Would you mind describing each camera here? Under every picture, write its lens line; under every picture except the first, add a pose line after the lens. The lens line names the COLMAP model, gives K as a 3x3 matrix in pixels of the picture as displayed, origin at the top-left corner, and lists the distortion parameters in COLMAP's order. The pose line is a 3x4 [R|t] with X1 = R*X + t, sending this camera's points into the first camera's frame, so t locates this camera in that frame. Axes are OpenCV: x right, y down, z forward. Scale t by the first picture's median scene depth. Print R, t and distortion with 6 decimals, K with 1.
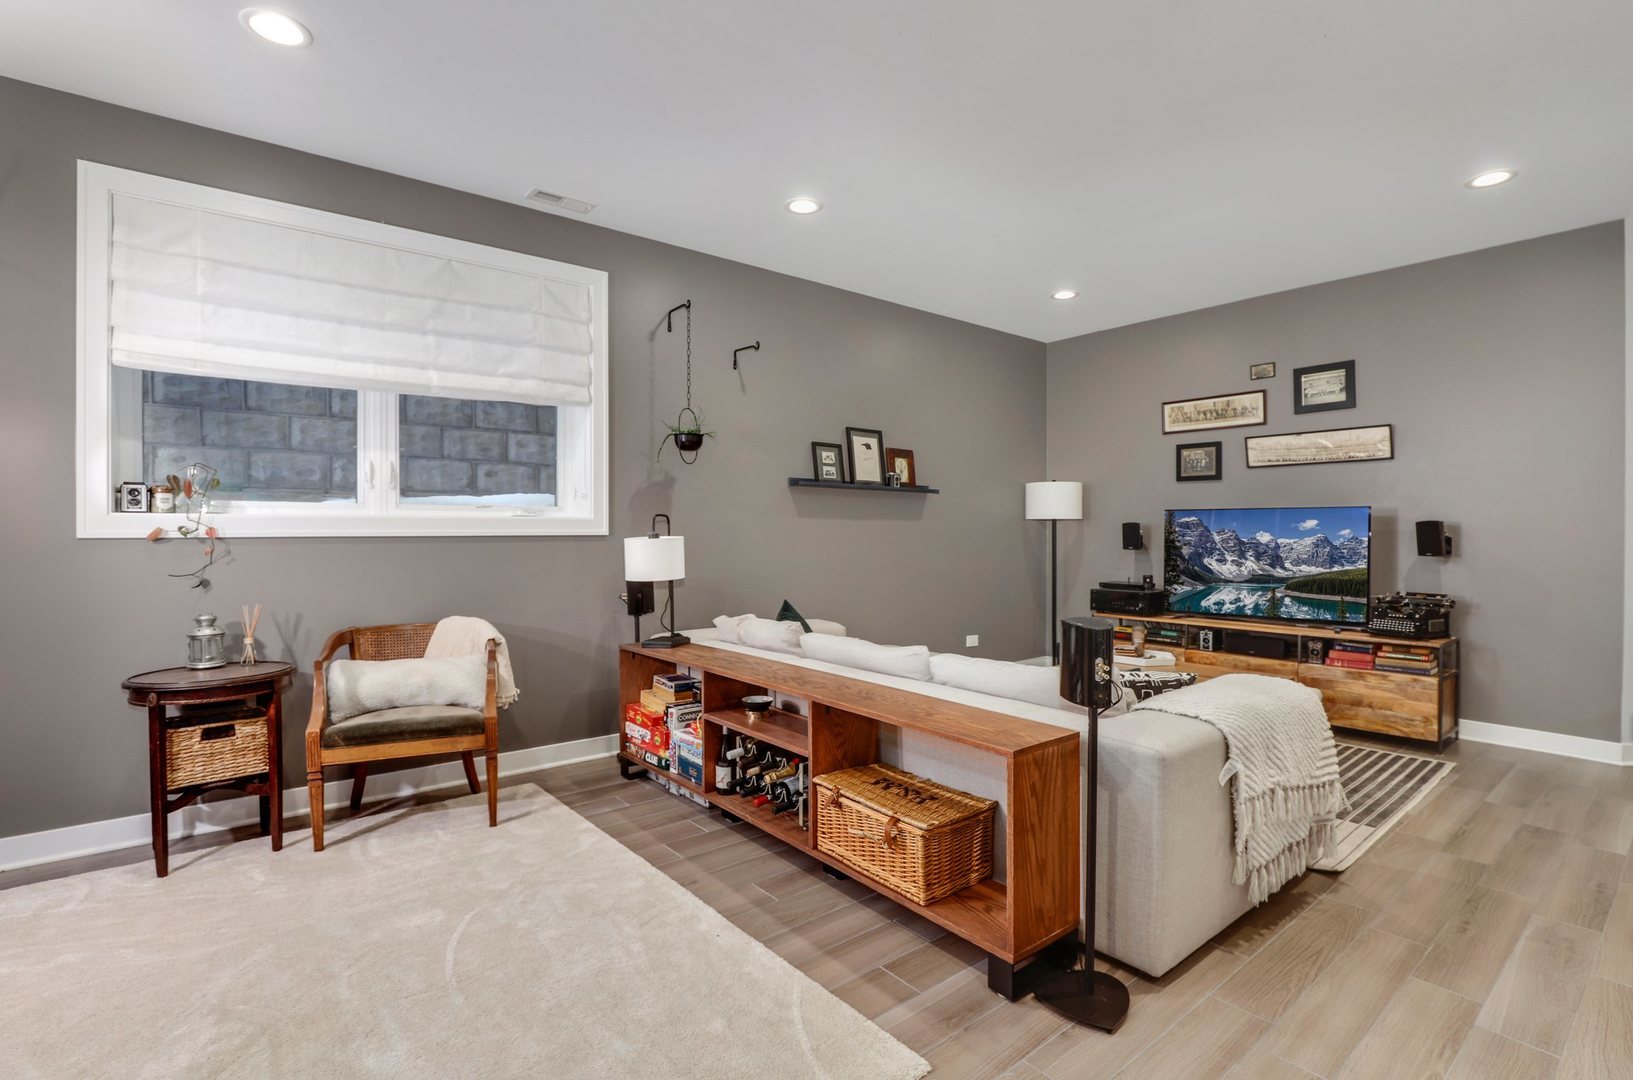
lens RADIAL K [[752.2, 0, 816.1], [0, 752.2, 539.1], [0, 0, 1]] dist [-0.014585, 0.000772]
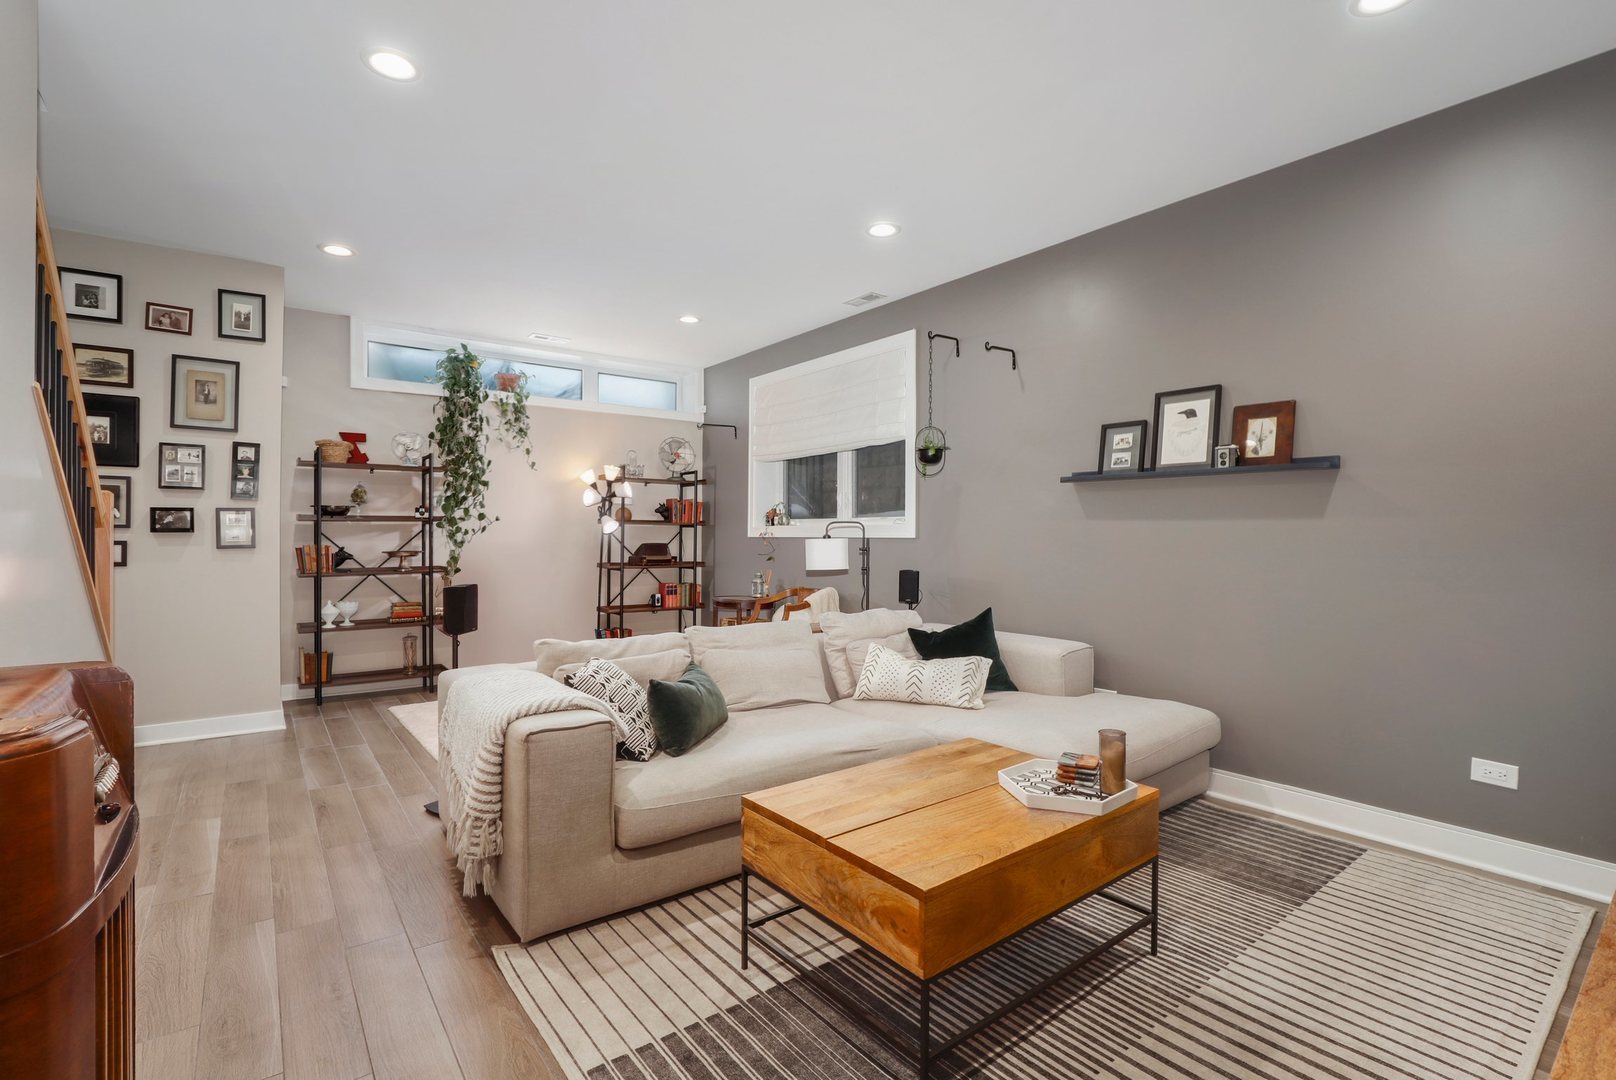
lens RADIAL K [[744.4, 0, 806.4], [0, 744.4, 538.5], [0, 0, 1]] dist [-0.014585, 0.000772]
pose [[-0.024272, 0.008250, -0.999671, 0.777276], [-0.009150, 0.999922, 0.008474, -0.011465], [0.999664, 0.009352, -0.024195, 0.684230]]
